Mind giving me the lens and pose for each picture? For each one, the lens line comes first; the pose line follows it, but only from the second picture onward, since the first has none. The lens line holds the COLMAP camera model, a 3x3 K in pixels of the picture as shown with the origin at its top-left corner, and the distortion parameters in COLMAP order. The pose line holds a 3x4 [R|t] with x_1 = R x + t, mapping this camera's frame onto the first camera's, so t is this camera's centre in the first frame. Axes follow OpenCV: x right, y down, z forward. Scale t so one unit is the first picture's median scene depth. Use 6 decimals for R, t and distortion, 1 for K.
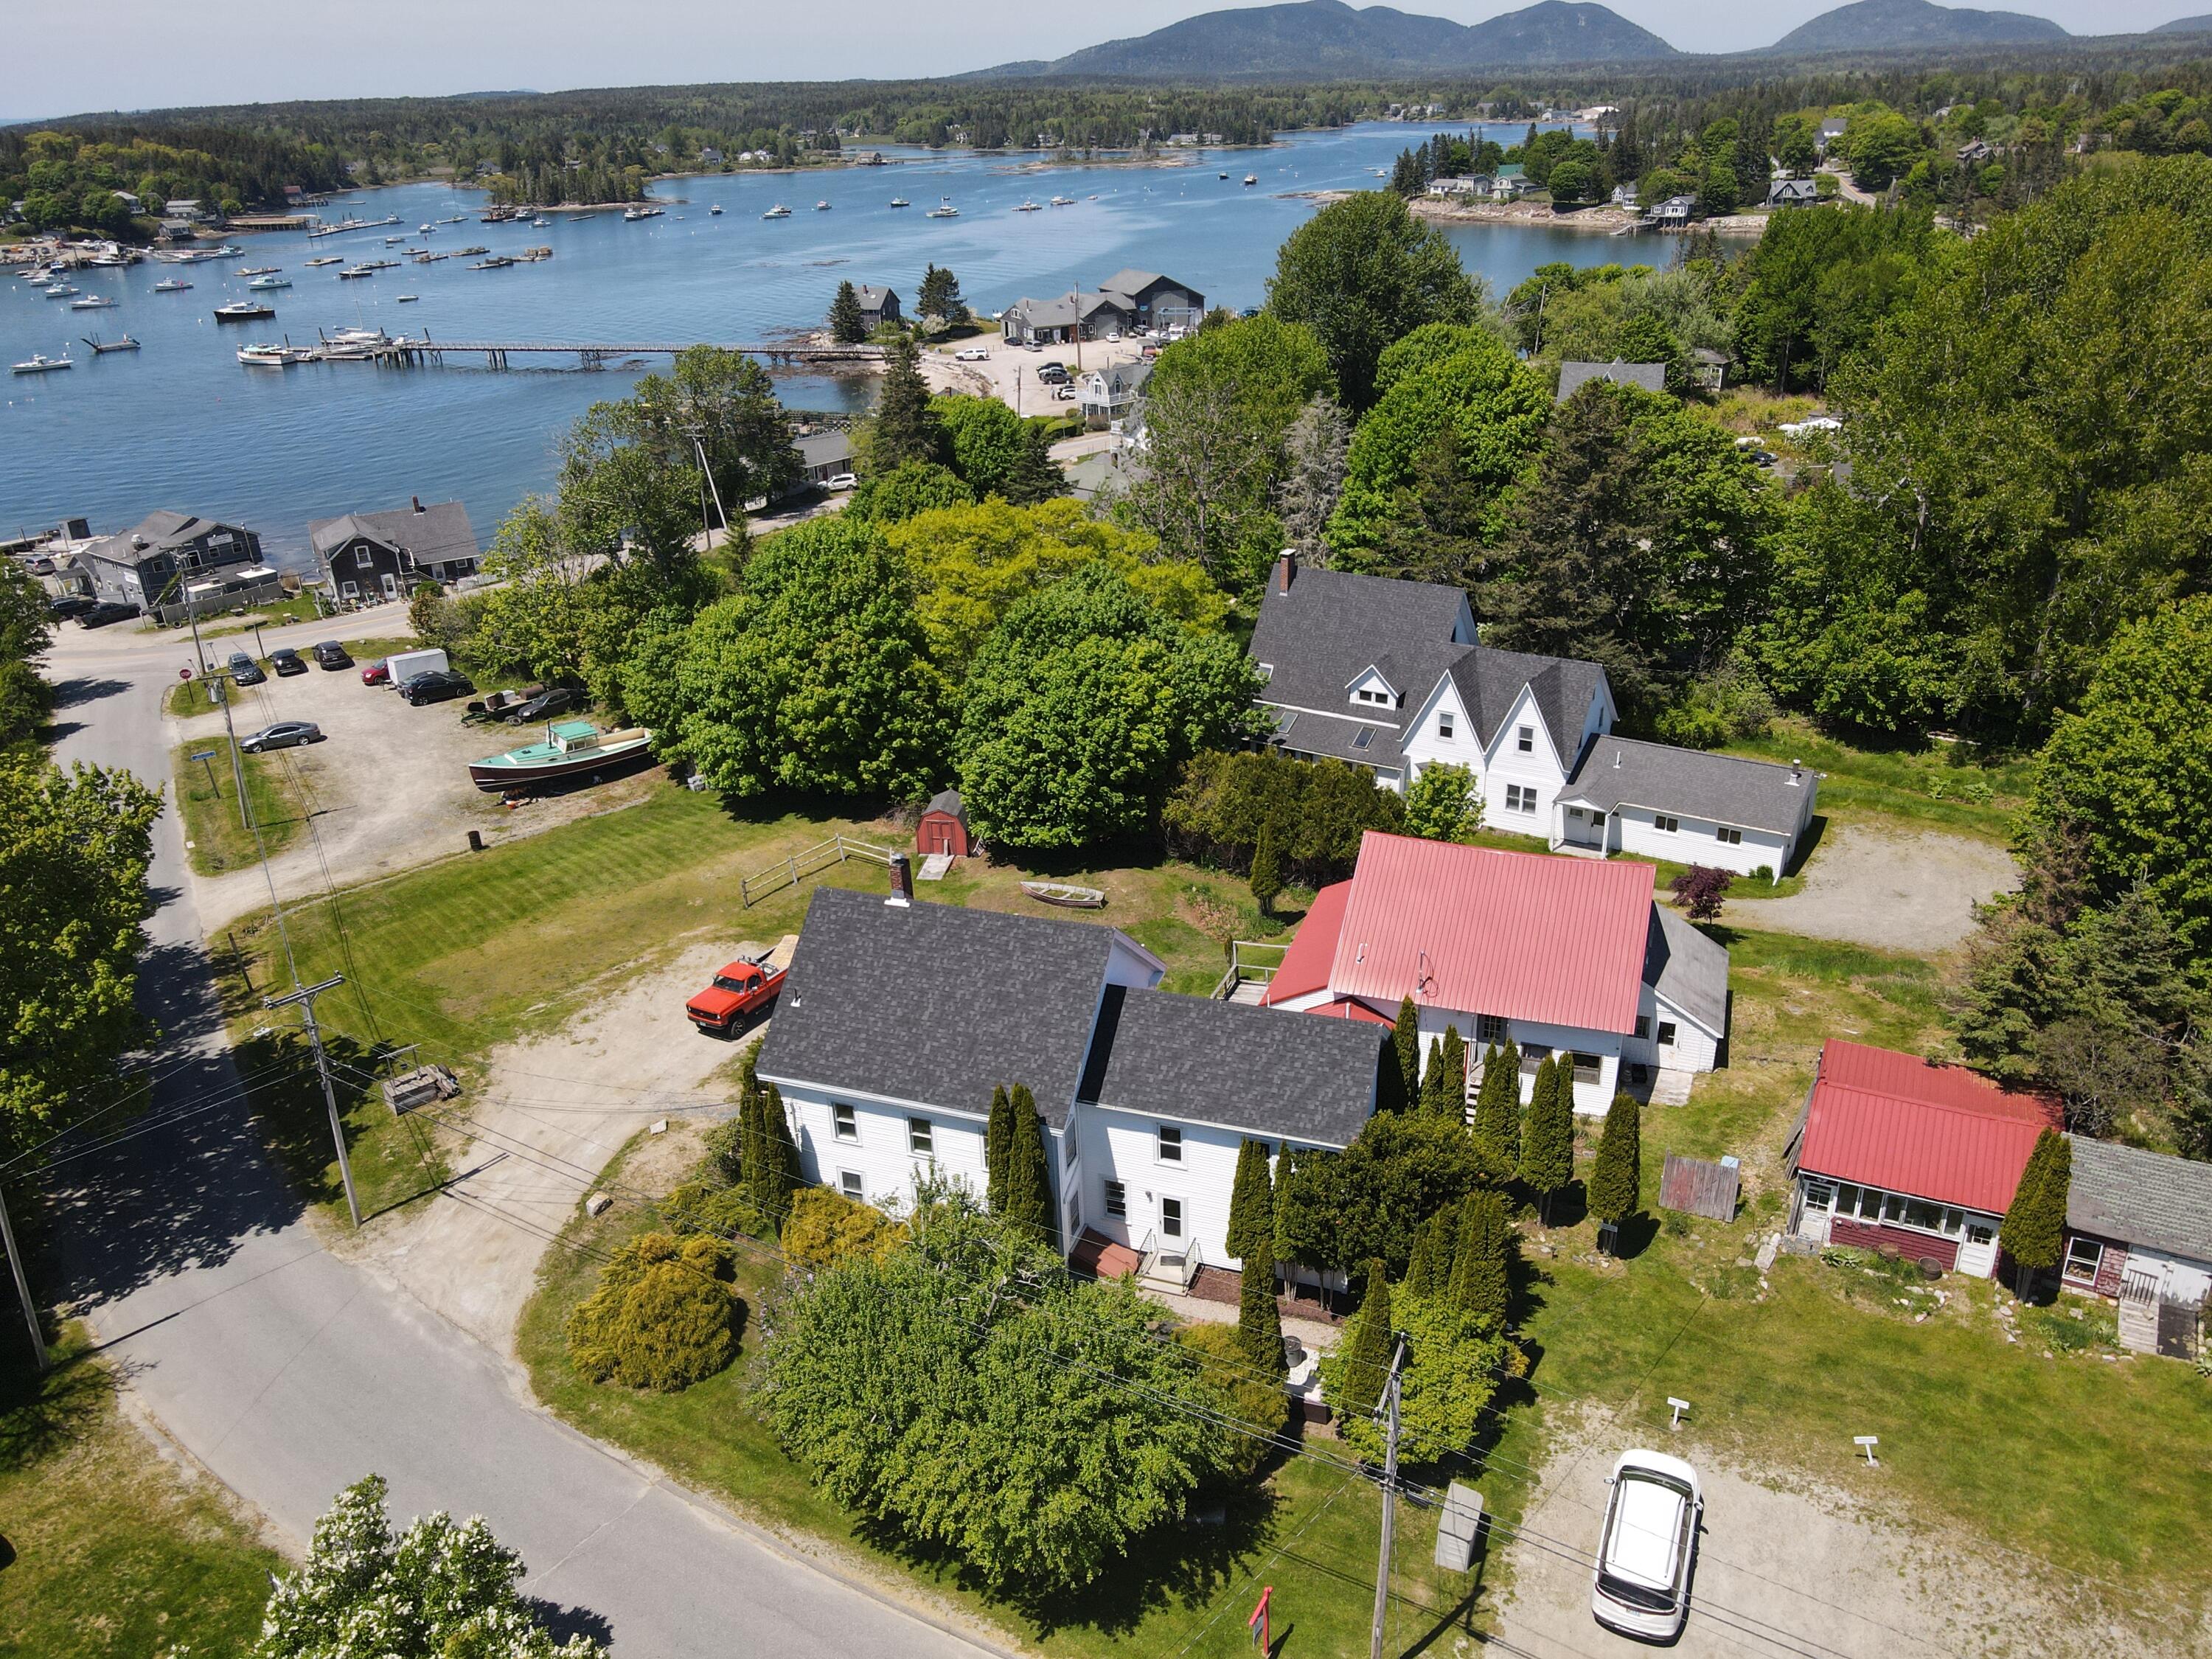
lens RADIAL K [[1680.6, 0, 1106.0], [0, 1680.6, 829.5], [0, 0, 1]] dist [-0.035976, 0.121369]
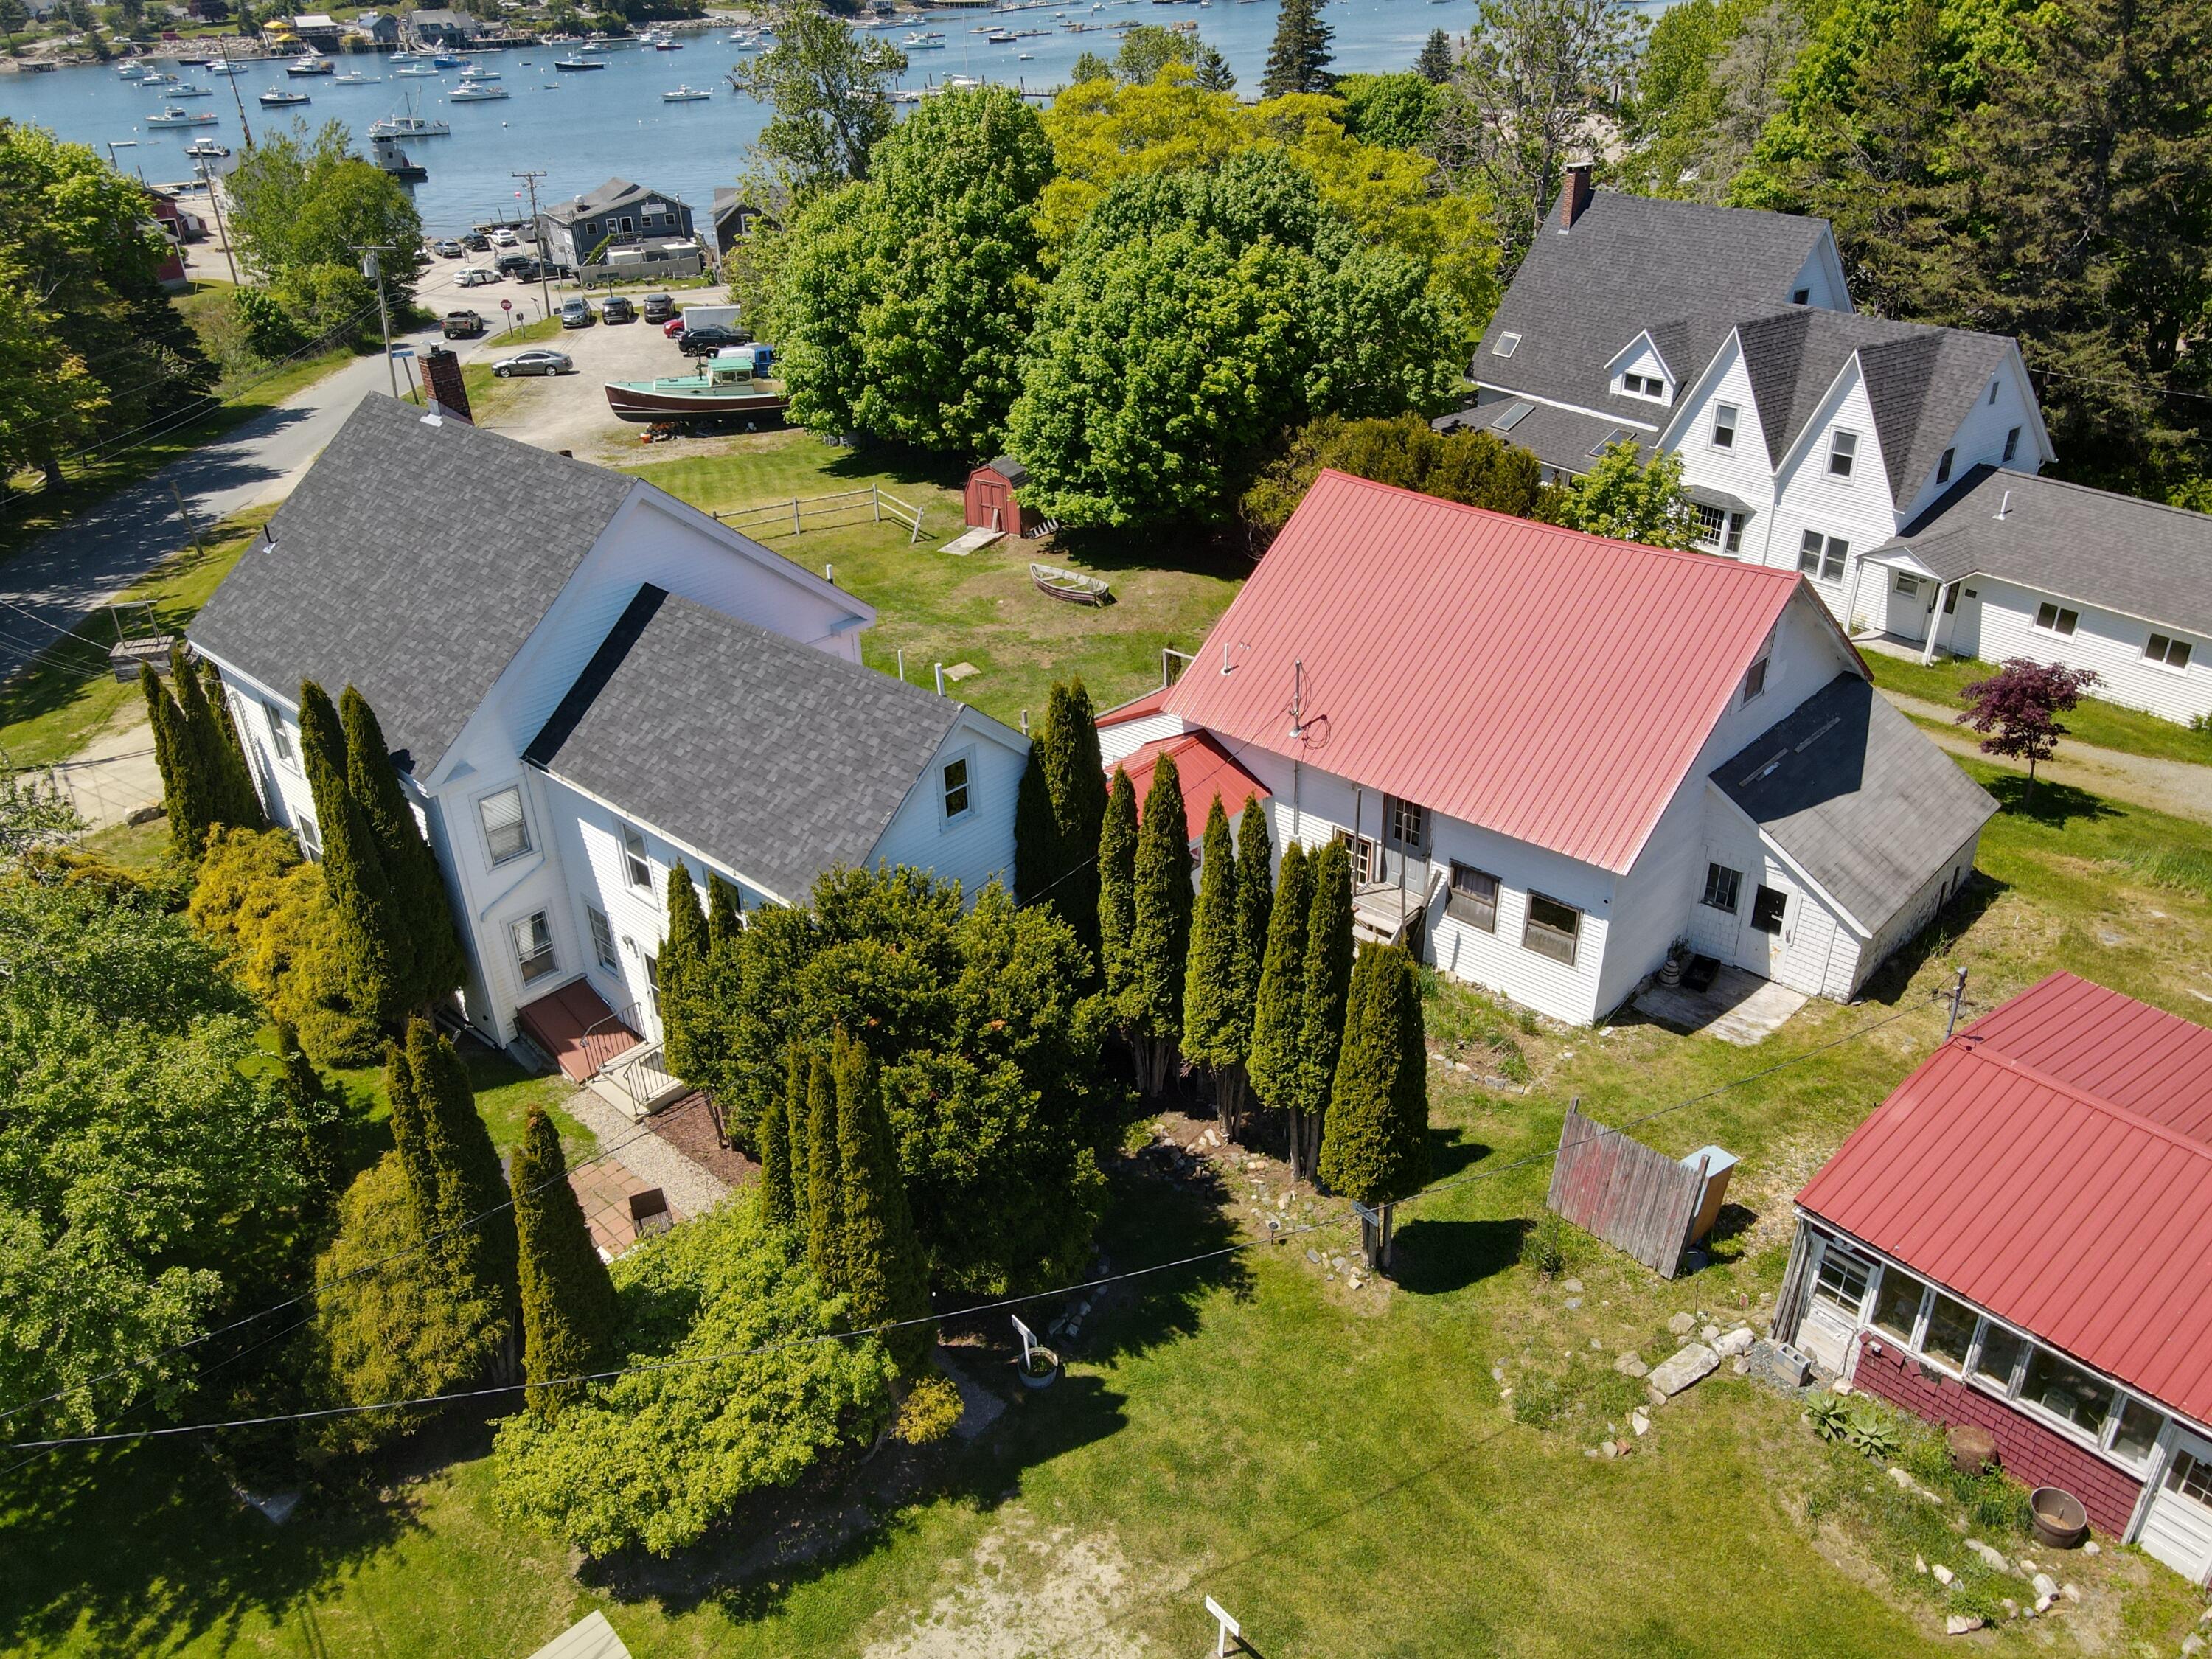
lens RADIAL K [[1644.8, 0, 1106.0], [0, 1644.8, 829.5], [0, 0, 1]] dist [0.017923, 0.004939]
pose [[0.916280, 0.196187, -0.349202, 0.237409], [-0.165655, 0.979389, 0.115568, 0.053563], [0.364678, -0.048046, 0.929893, 0.334615]]
